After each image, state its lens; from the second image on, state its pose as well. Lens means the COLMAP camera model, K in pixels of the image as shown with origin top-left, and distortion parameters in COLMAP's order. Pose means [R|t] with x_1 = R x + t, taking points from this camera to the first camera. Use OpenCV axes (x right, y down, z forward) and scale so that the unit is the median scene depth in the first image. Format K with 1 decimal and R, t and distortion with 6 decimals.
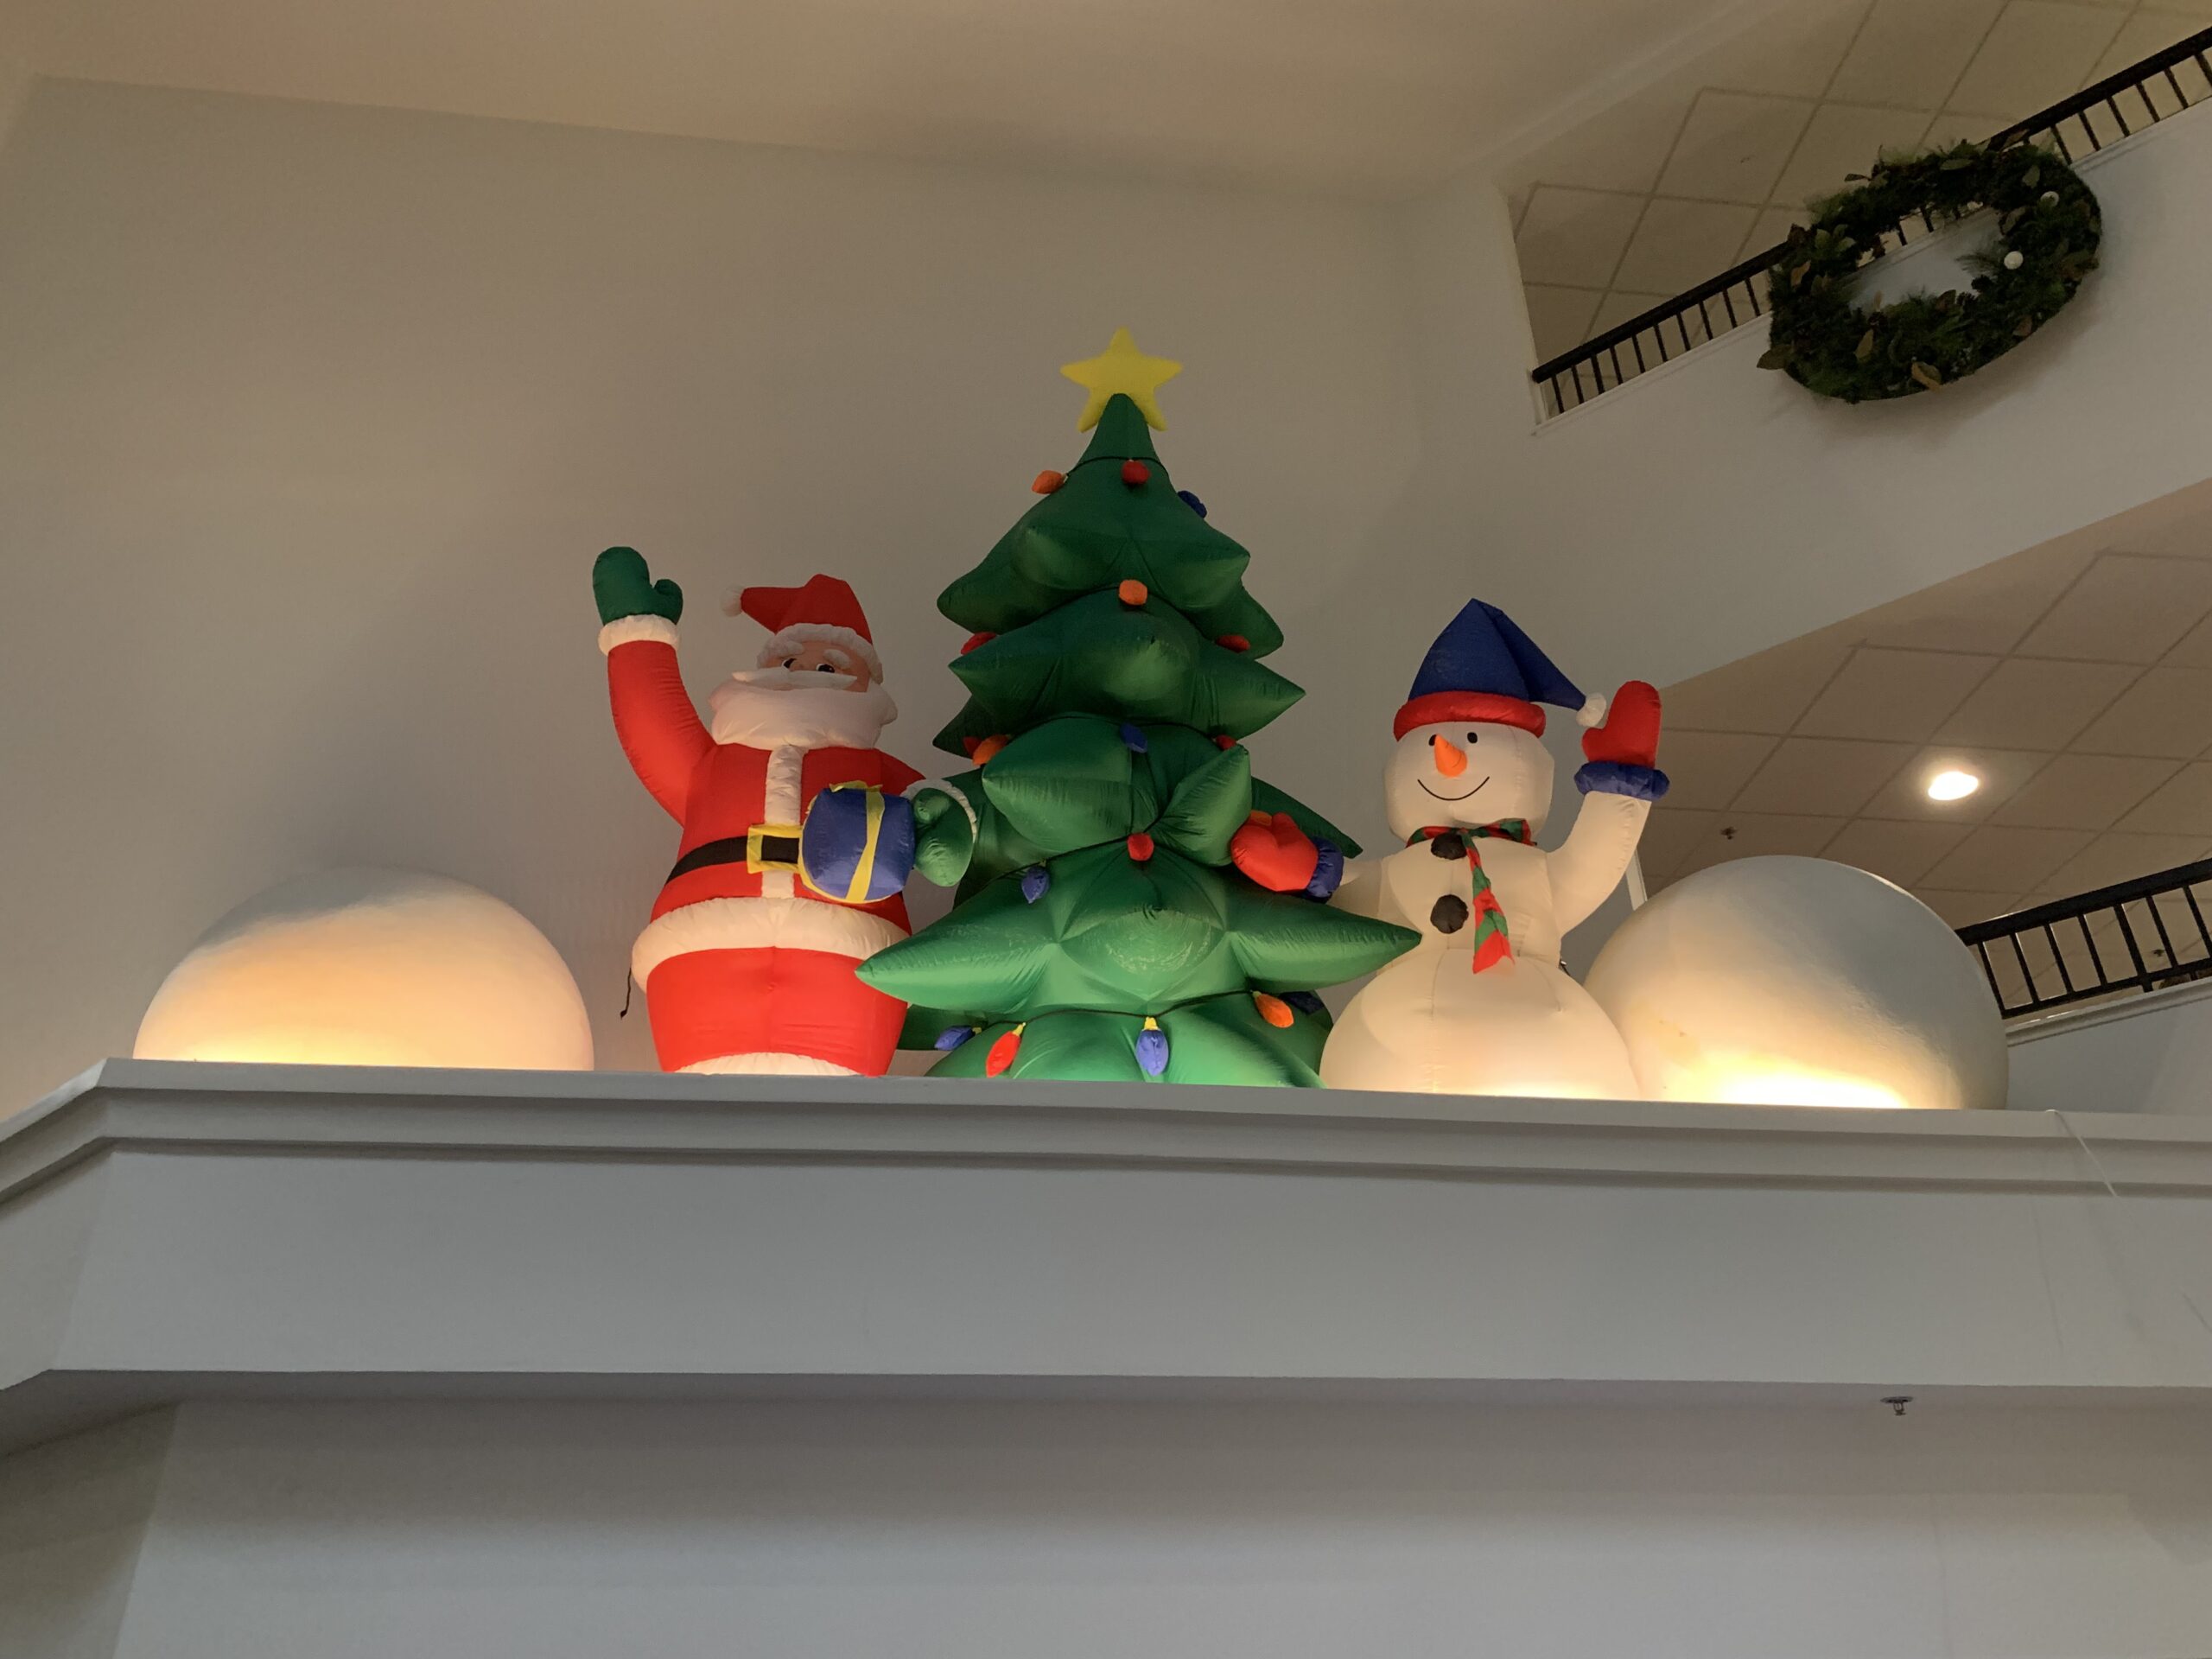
lens RADIAL K [[1681.8, 0, 1117.3], [0, 1681.8, 845.8], [0, 0, 1]] dist [0.029886, -0.041746]
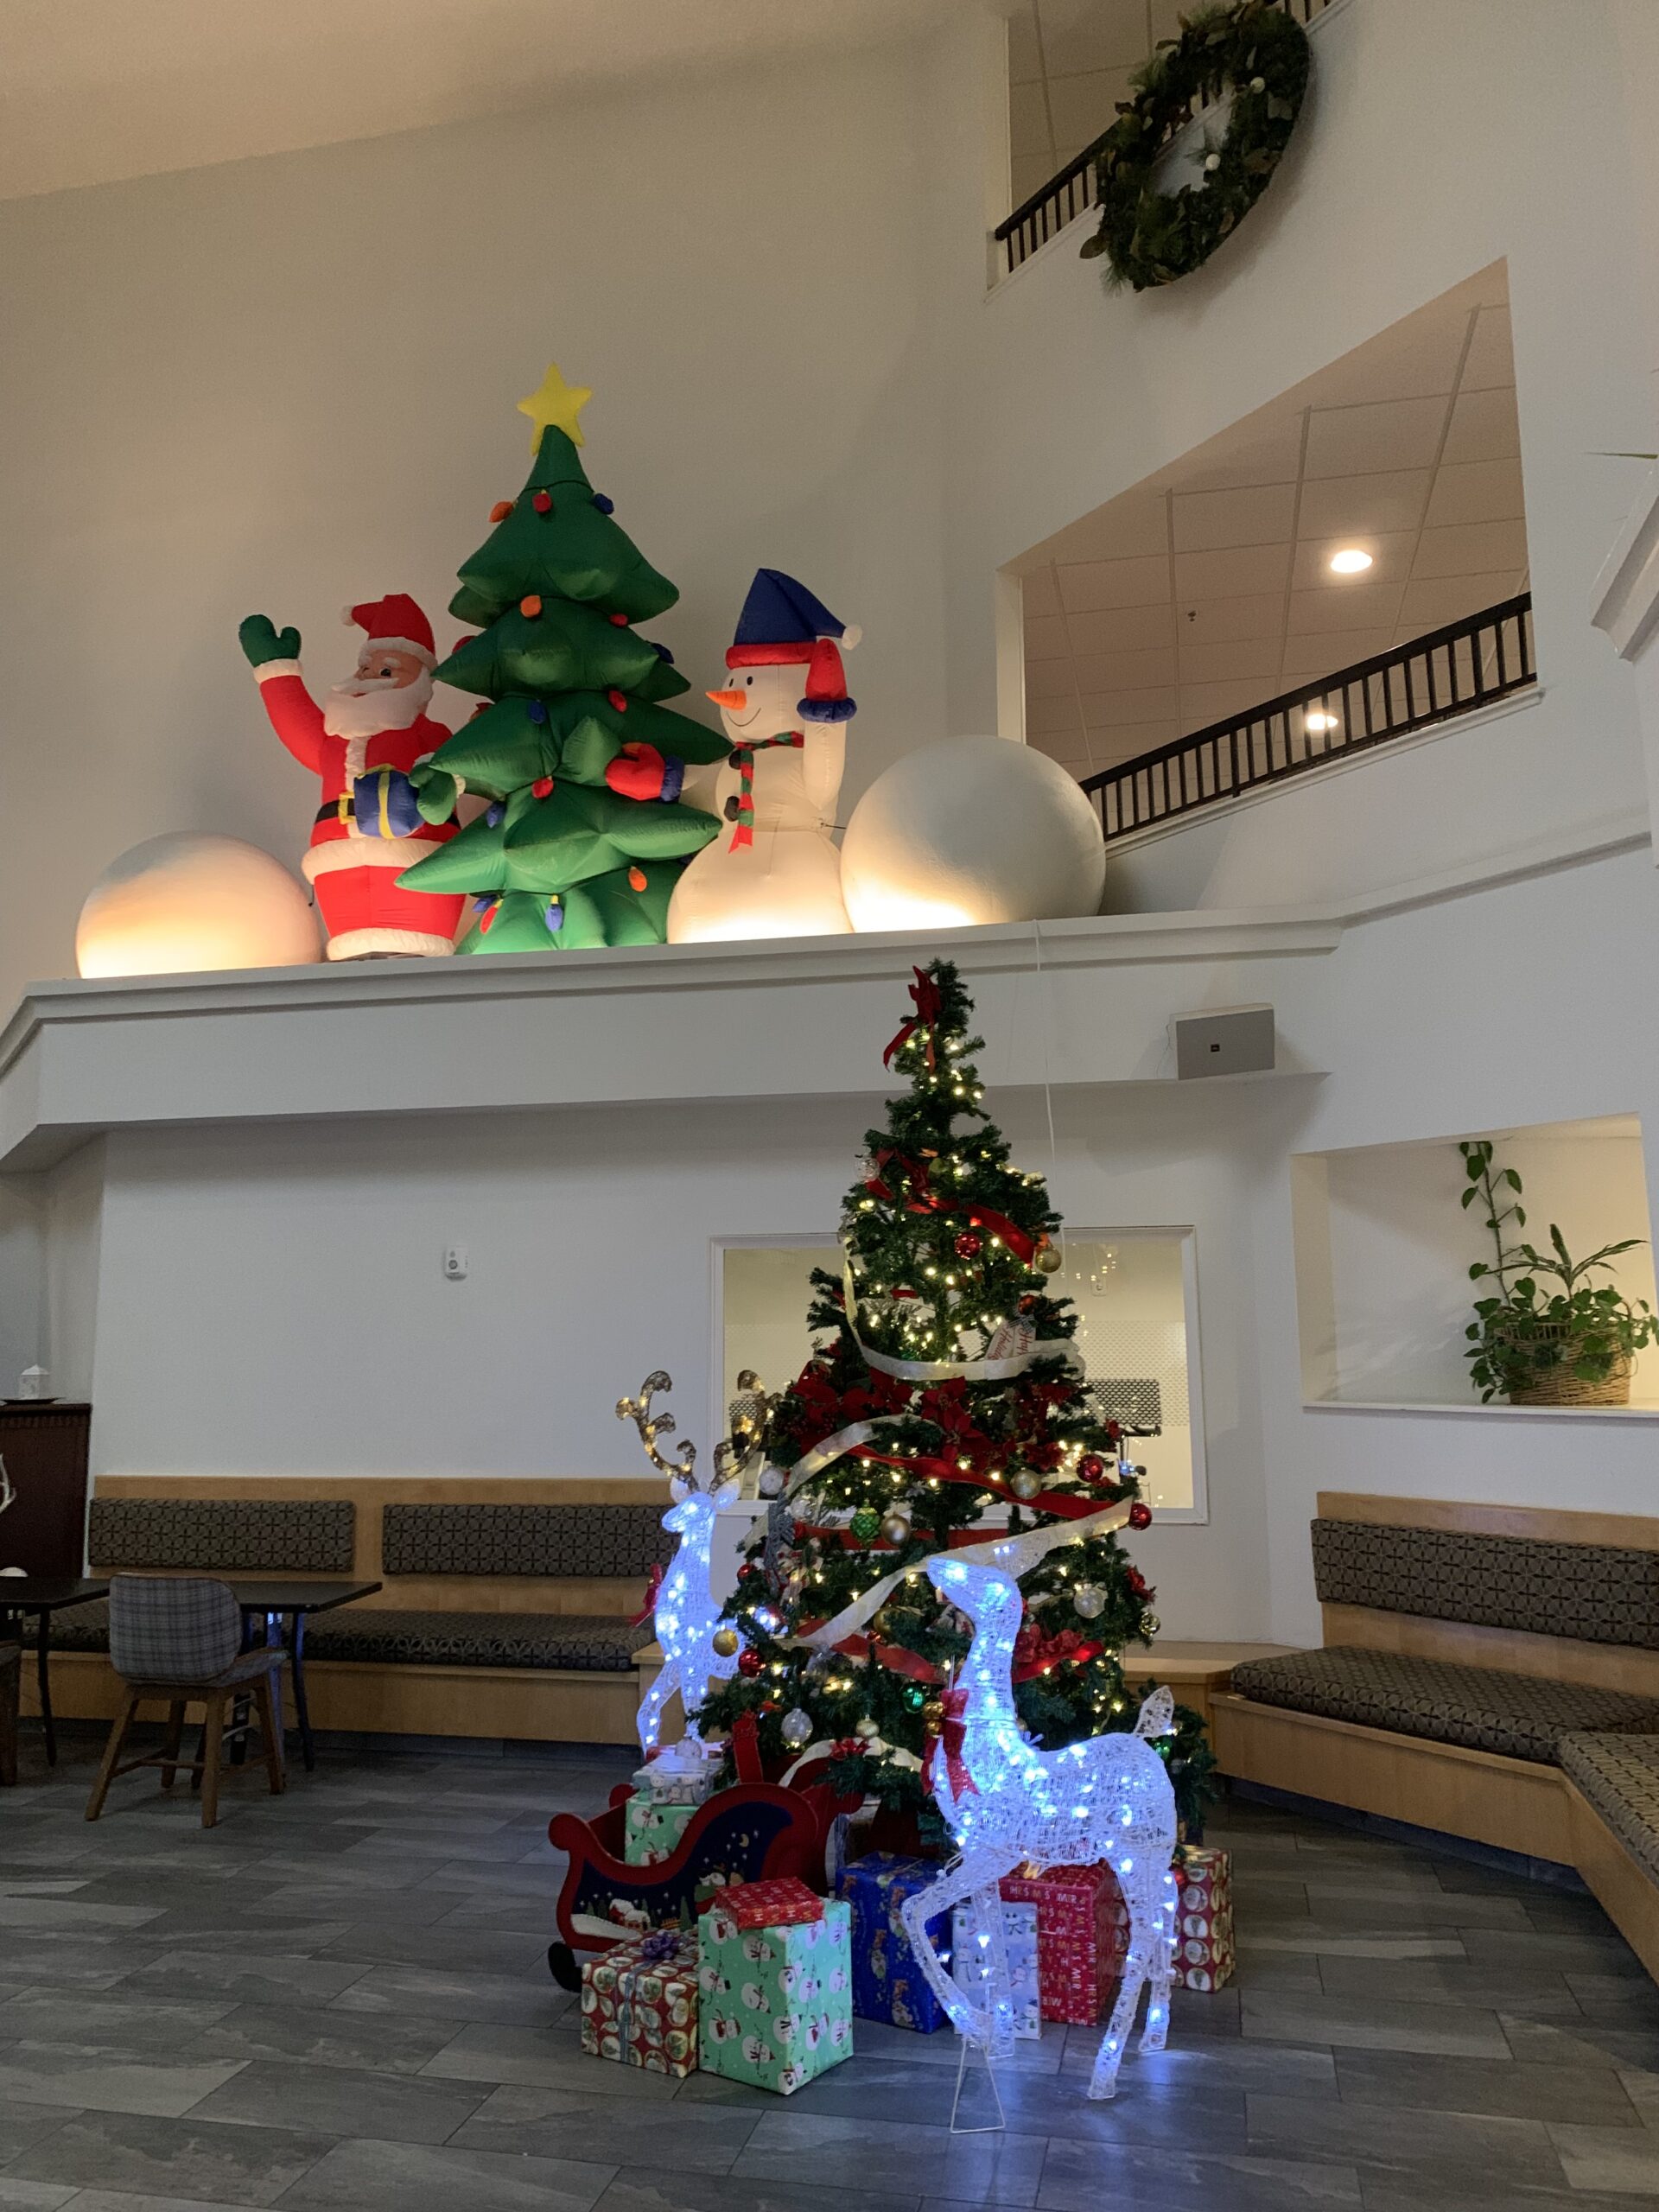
lens RADIAL K [[1681.8, 0, 816.3], [0, 1681.8, 1100.8], [0, 0, 1]] dist [0.029886, -0.041746]
pose [[0.940999, -0.031447, -0.336945, 0.785405], [0.158826, 0.920241, 0.357673, -0.255404], [0.298823, -0.390086, 0.870941, -0.451355]]
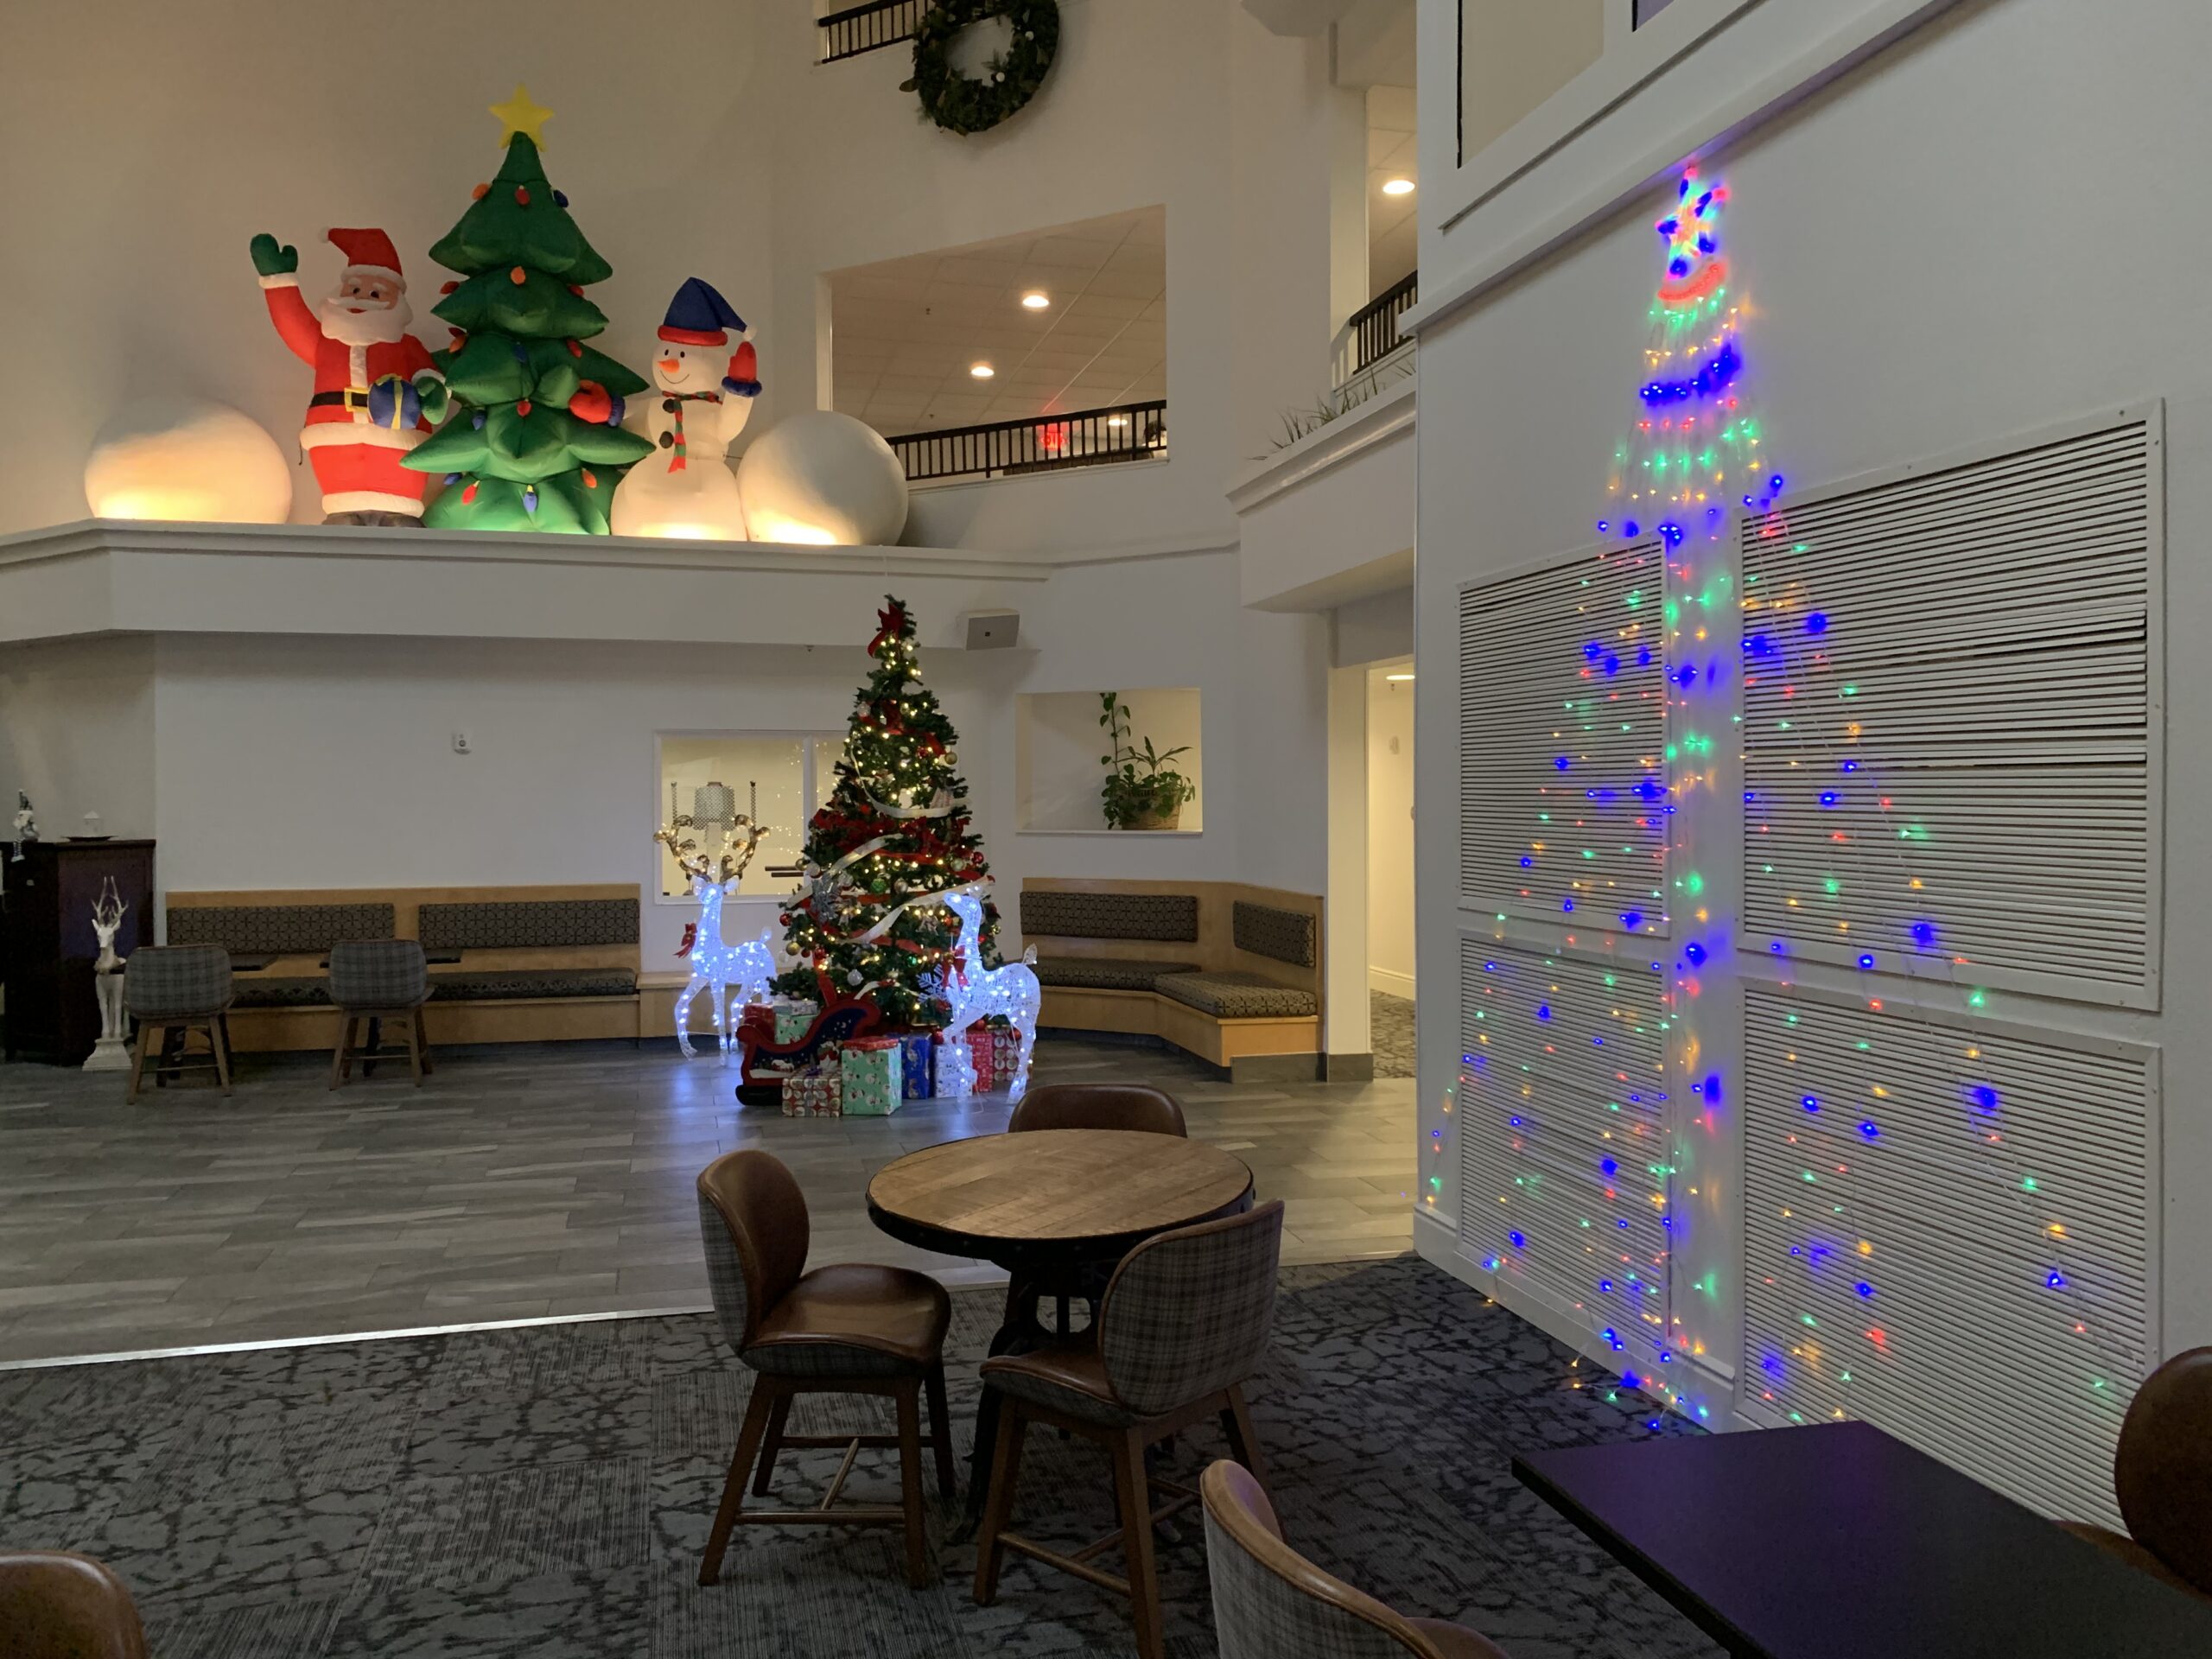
lens RADIAL K [[1681.8, 0, 1107.9], [0, 1681.8, 832.2], [0, 0, 1]] dist [0.029886, -0.041746]
pose [[0.990597, 0.017927, 0.135633, 0.492494], [-0.086795, 0.848683, 0.521732, -0.767153], [-0.105756, -0.528598, 0.842259, -1.315909]]
